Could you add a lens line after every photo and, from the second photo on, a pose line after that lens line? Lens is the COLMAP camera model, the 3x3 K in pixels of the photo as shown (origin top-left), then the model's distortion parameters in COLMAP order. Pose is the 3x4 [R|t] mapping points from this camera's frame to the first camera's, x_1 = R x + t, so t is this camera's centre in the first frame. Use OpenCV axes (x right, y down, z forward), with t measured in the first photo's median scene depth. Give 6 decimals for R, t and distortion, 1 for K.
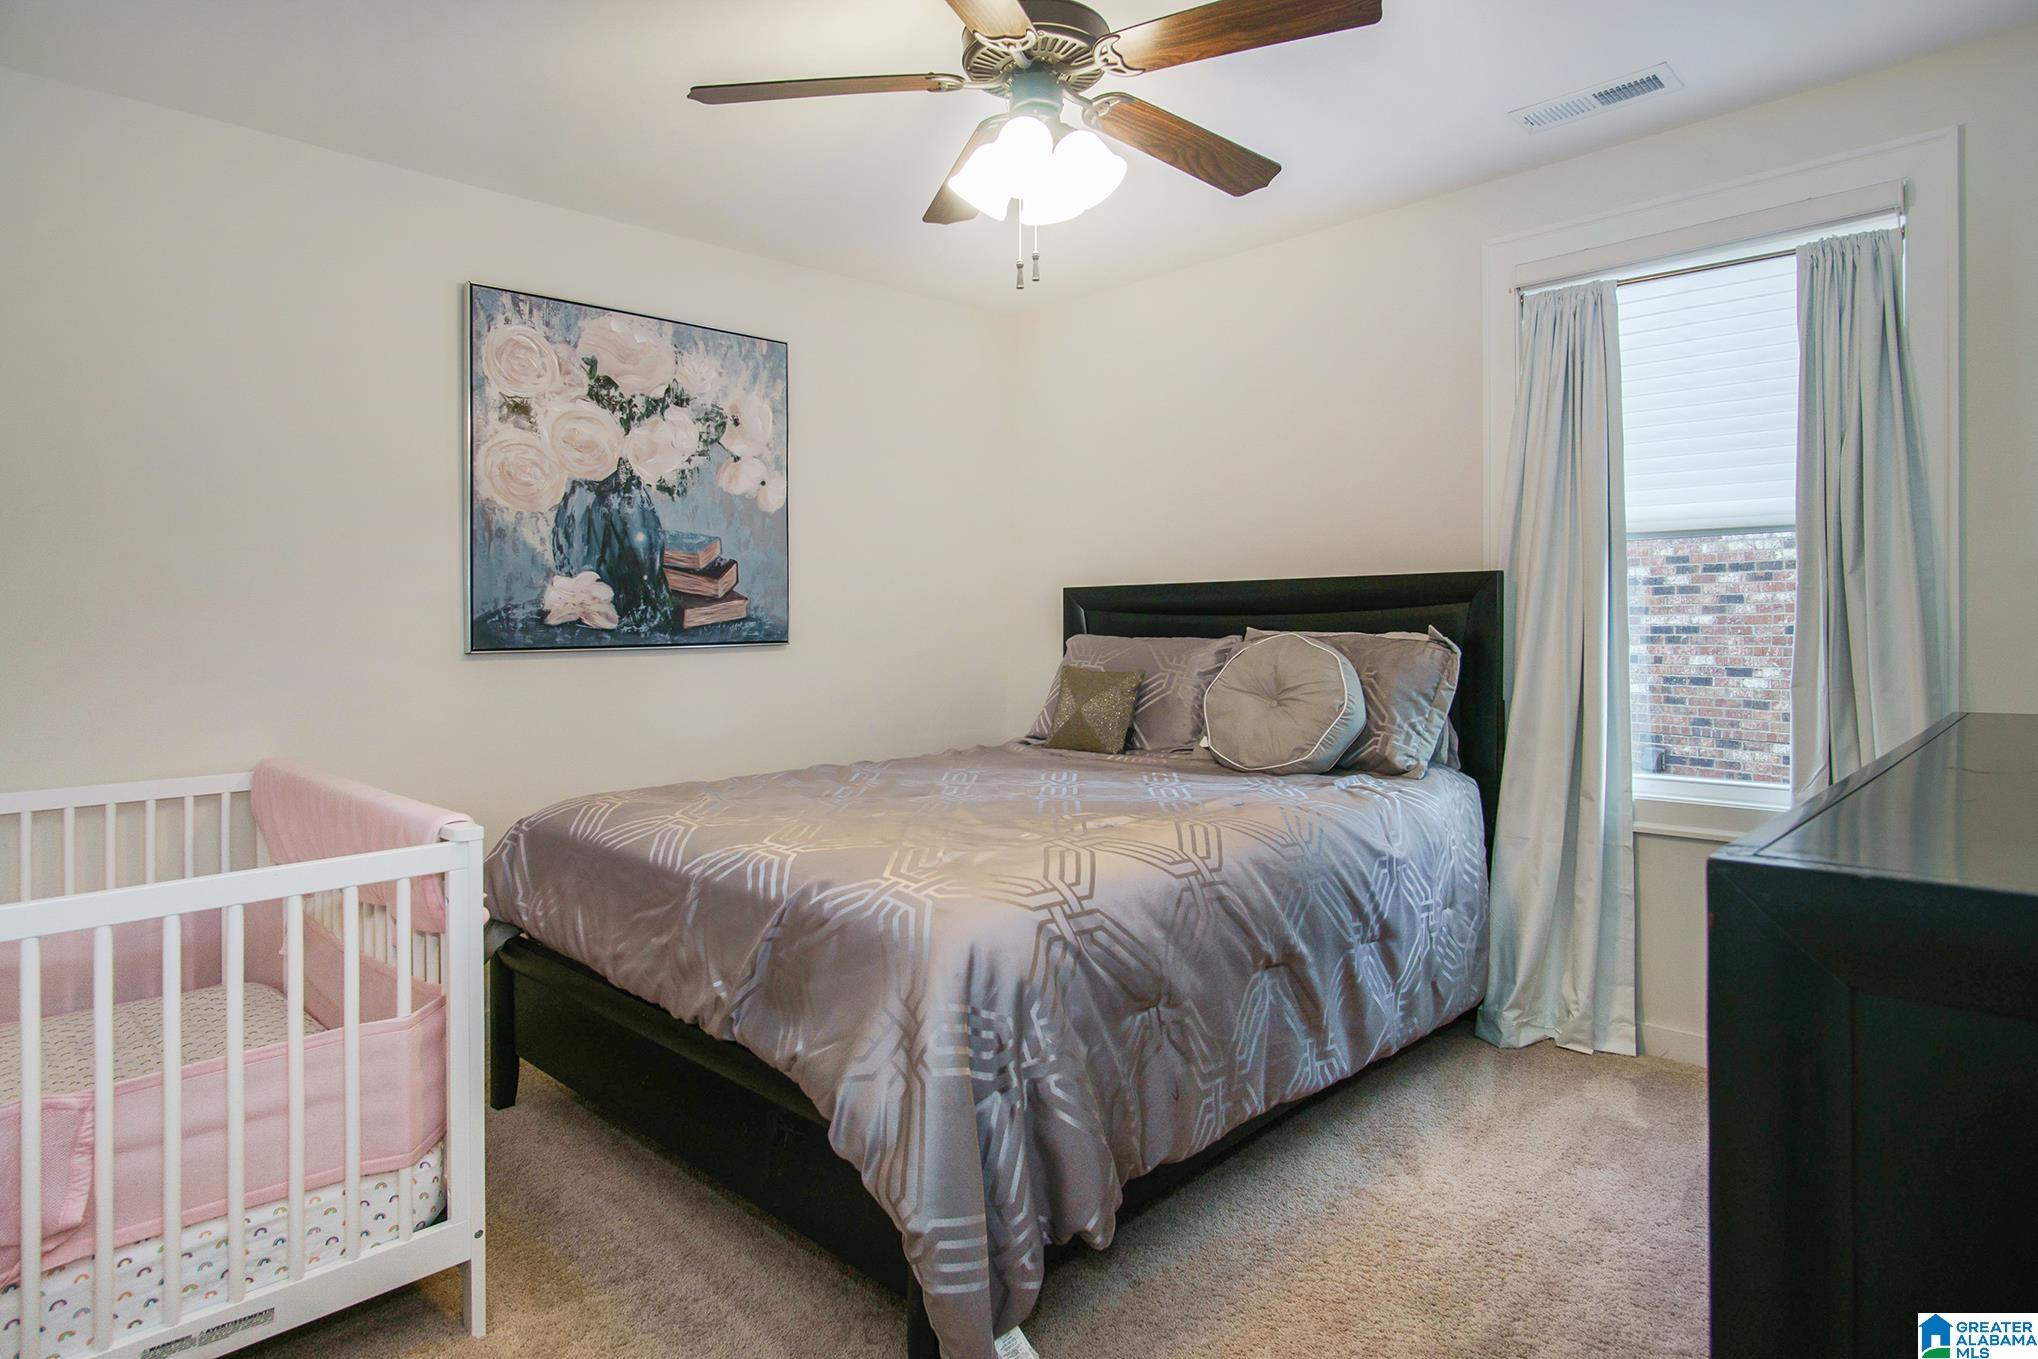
lens RADIAL K [[1103.3, 0, 1030.6], [0, 1103.3, 661.6], [0, 0, 1]] dist [-0.017281, -0.000199]
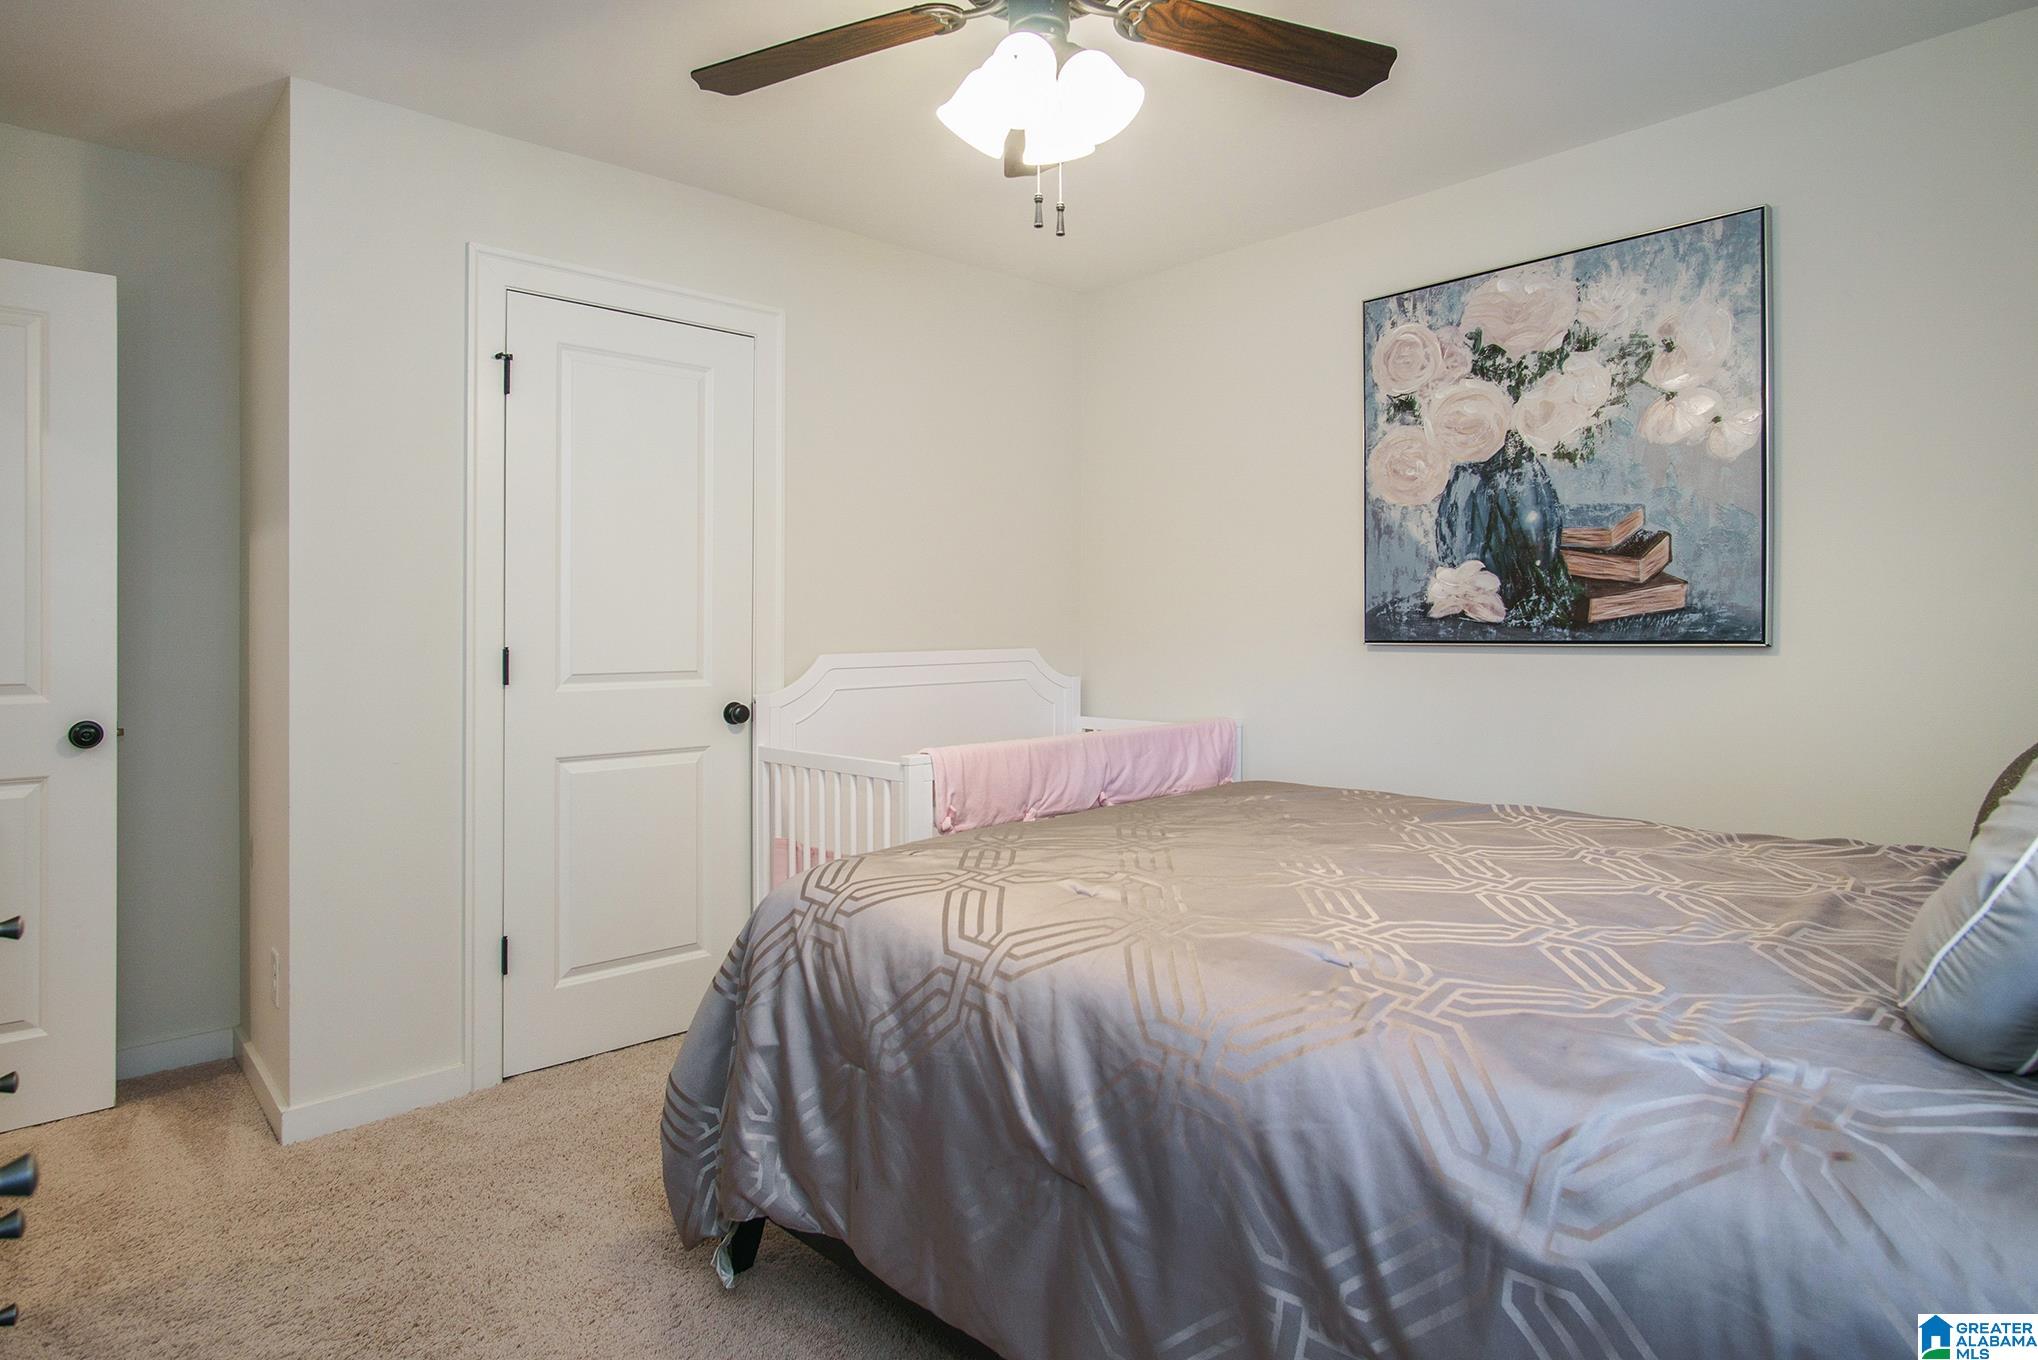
lens RADIAL K [[1103.3, 0, 1030.6], [0, 1103.3, 662.1], [0, 0, 1]] dist [-0.017281, -0.000199]
pose [[-0.020983, 0.045285, -0.998754, 0.537934], [-0.026632, 0.998594, 0.045837, -0.028229], [0.999425, 0.027561, -0.019748, 0.636696]]
